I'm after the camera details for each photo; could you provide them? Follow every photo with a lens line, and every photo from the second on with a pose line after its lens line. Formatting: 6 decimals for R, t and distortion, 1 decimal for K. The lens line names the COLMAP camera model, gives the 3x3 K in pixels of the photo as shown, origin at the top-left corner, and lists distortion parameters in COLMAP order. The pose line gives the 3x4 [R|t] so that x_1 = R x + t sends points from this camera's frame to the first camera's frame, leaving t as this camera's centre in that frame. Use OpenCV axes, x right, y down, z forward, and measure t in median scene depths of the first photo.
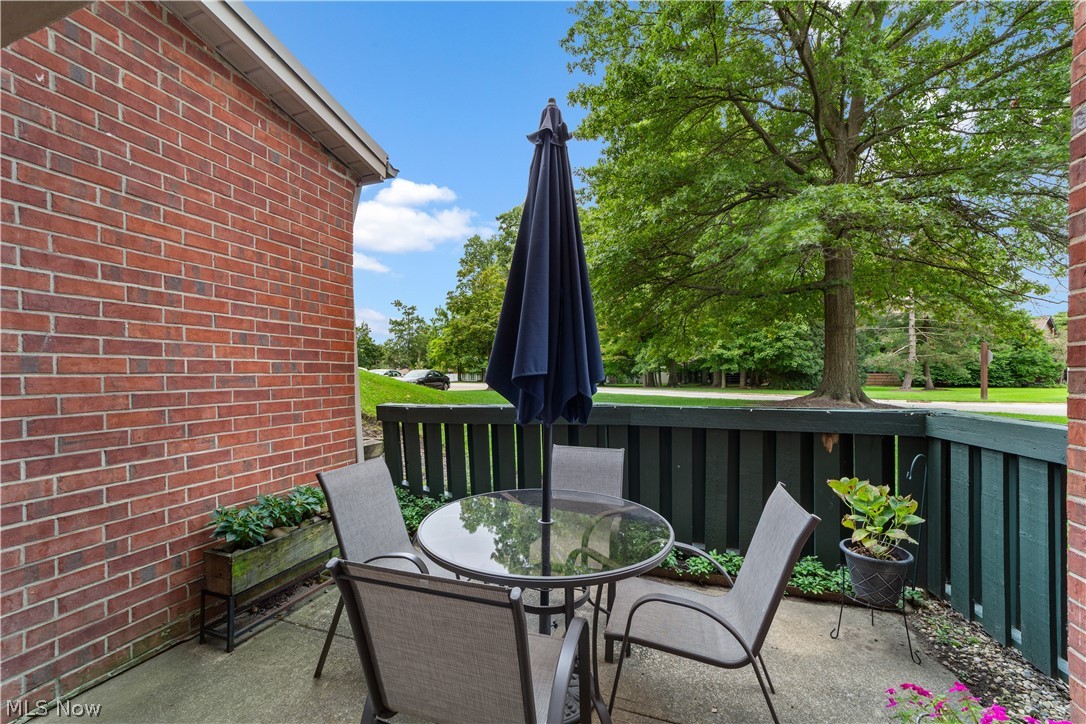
lens RADIAL K [[423.1, 0, 543.5], [0, 423.1, 378.3], [0, 0, 1]] dist [-0.020086, 0.008966]
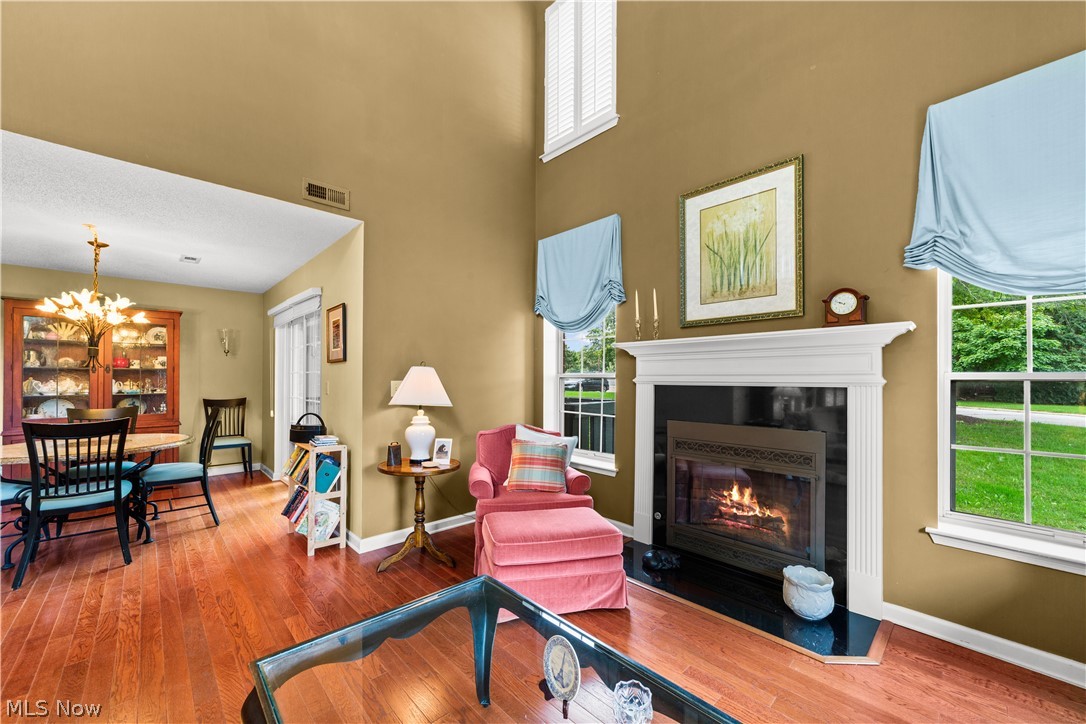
lens RADIAL K [[423.1, 0, 543.5], [0, 423.1, 378.3], [0, 0, 1]] dist [-0.020086, 0.008966]
pose [[0.885912, 0.009961, -0.463746, 0.141543], [-0.013907, 0.999890, -0.005089, -0.000756], [0.463645, 0.010957, 0.885953, -0.101220]]
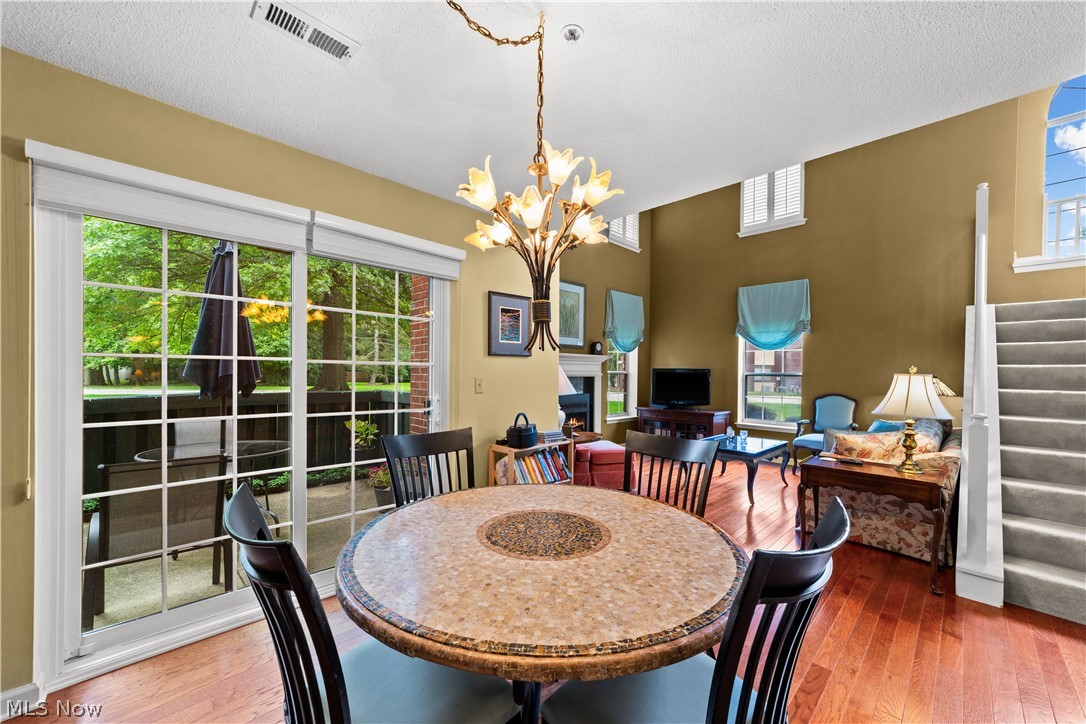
lens RADIAL K [[417.1, 0, 541.4], [0, 417.1, 370.8], [0, 0, 1]] dist [-0.018816, 0.008024]
pose [[0.453038, 0.017538, 0.891319, -0.068252], [-0.008393, 0.999846, -0.015407, 0.000386], [-0.891452, -0.000501, 0.453115, -0.077499]]
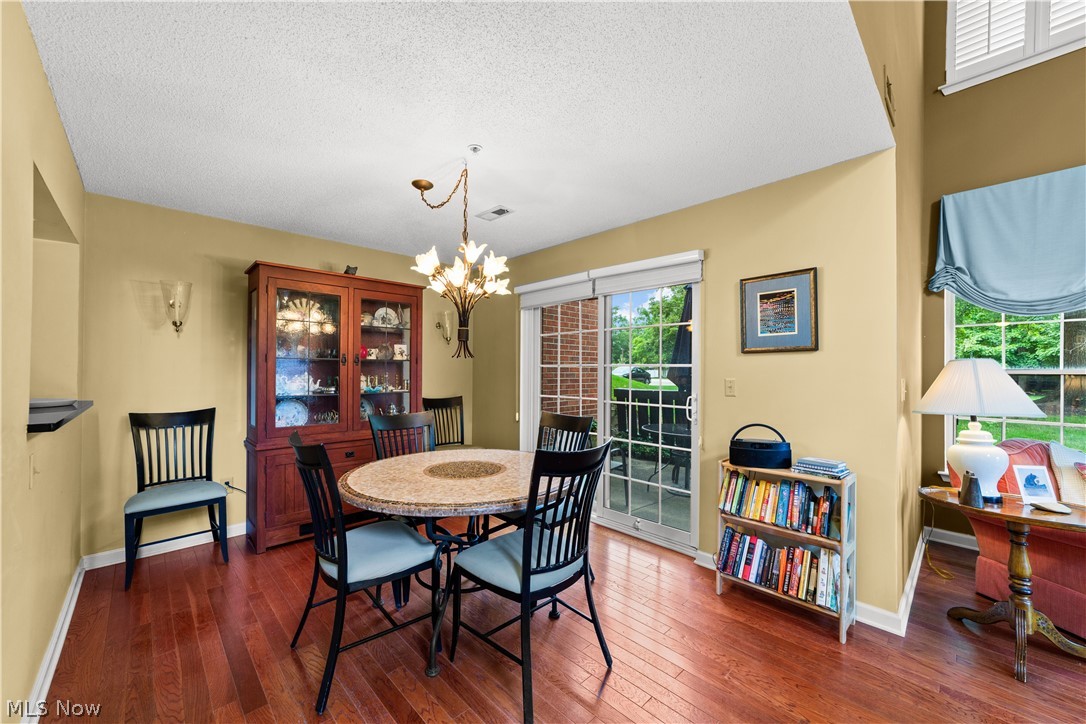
lens RADIAL K [[417.1, 0, 541.4], [0, 417.1, 370.8], [0, 0, 1]] dist [-0.018816, 0.008024]
pose [[0.889897, 0.013294, -0.455967, 0.024528], [-0.016868, 0.999851, -0.003768, -0.000201], [0.455849, 0.011044, 0.889989, -0.119879]]
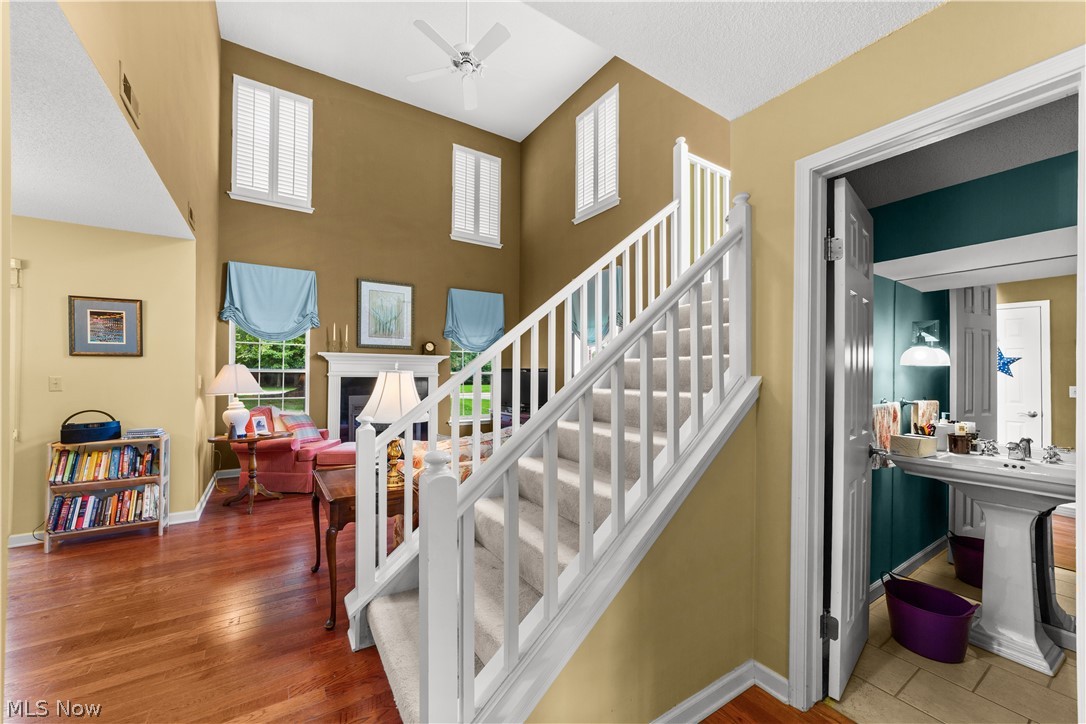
lens RADIAL K [[417.1, 0, 541.4], [0, 417.1, 370.8], [0, 0, 1]] dist [-0.018816, 0.008024]
pose [[0.613070, 0.019267, 0.789794, 0.011909], [-0.005919, 0.999787, -0.019795, 0.000432], [-0.790006, 0.007461, 0.613053, -0.189406]]
